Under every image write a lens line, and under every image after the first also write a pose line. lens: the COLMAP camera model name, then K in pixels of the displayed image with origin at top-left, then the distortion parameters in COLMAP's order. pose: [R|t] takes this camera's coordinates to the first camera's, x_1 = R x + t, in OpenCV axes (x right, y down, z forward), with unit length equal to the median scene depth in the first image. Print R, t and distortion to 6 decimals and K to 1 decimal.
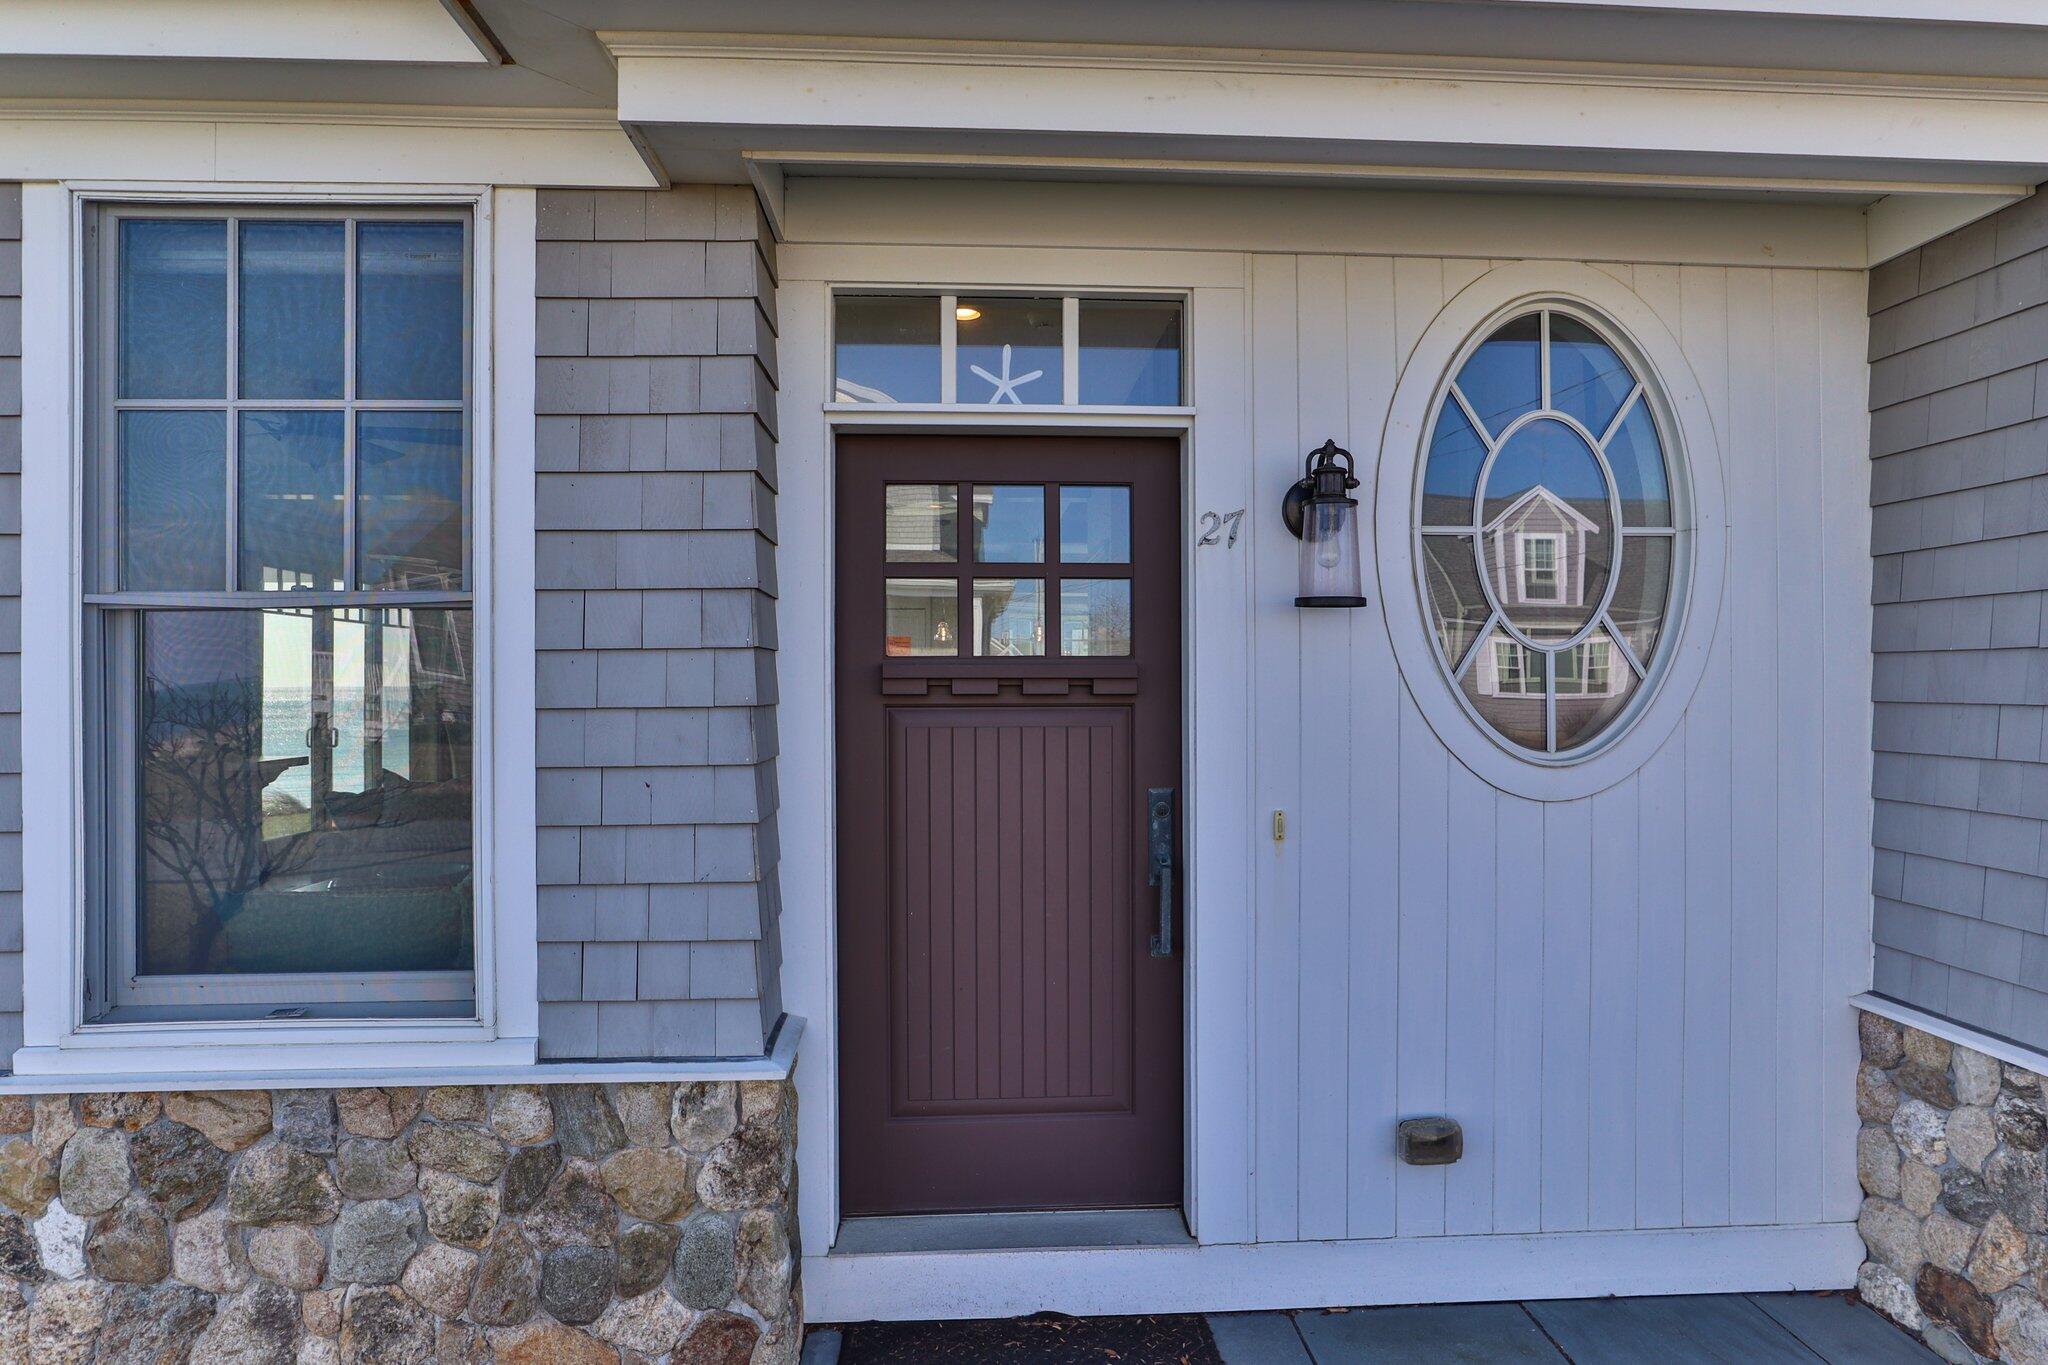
lens RADIAL K [[1145.4, 0, 1024.0], [0, 1145.4, 682.5], [0, 0, 1]] dist [-0.020644, 0.000936]
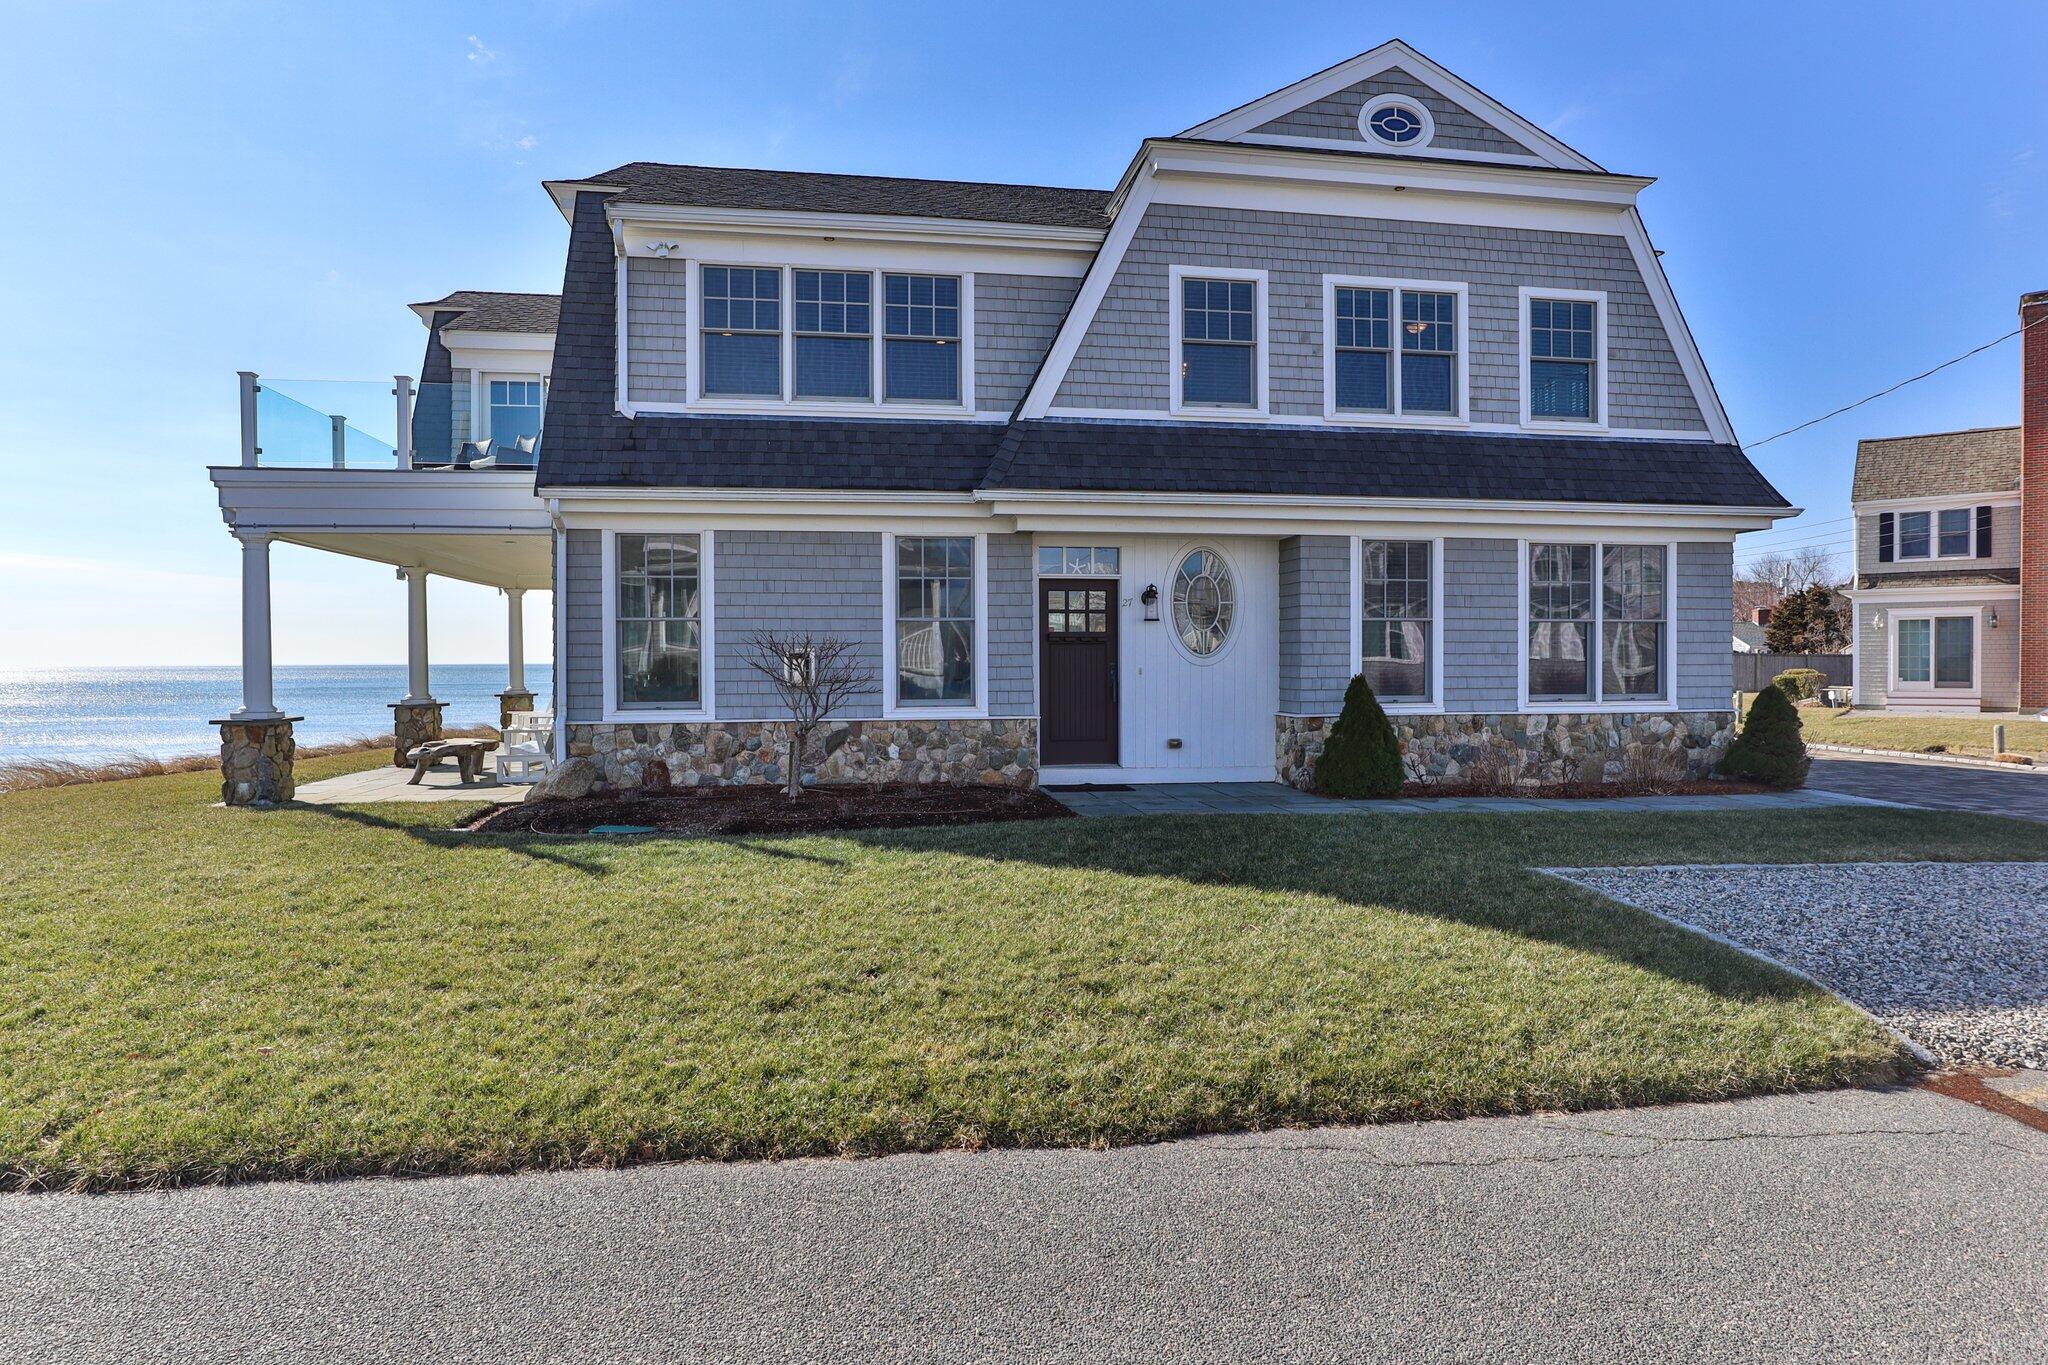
lens RADIAL K [[1145.4, 0, 1024.0], [0, 1145.4, 682.5], [0, 0, 1]] dist [-0.020644, 0.000936]
pose [[0.994320, -0.001152, 0.106425, -0.676975], [-0.000257, 0.999913, 0.013223, 0.110163], [-0.106431, -0.013175, 0.994233, -3.263060]]
